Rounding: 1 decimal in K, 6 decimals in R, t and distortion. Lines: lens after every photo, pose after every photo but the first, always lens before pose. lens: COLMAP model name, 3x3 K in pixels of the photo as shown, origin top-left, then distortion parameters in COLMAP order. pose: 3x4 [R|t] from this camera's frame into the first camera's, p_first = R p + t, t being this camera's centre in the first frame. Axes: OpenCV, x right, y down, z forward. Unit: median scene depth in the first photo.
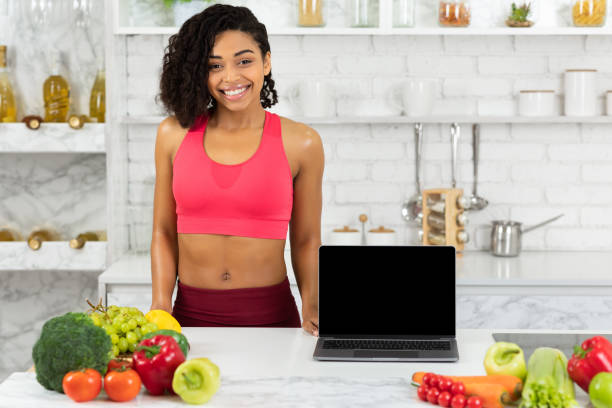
lens RADIAL K [[1465.3, 0, 306.2], [0, 1465.3, 206.5], [0, 0, 1]] dist [0.063068, 0.000000]
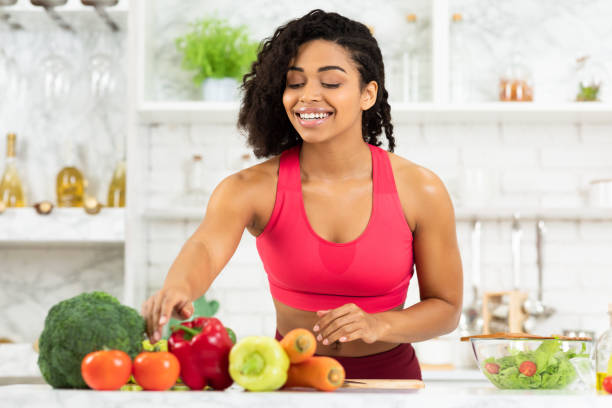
lens RADIAL K [[1465.3, 0, 311.9], [0, 1465.3, 217.7], [0, 0, 1]] dist [0.063068, 0.000000]
pose [[0.999993, 0.003534, 0.000844, -0.023607], [-0.003329, 0.984241, -0.176802, 0.099411], [-0.001456, 0.176798, 0.984246, 0.123158]]
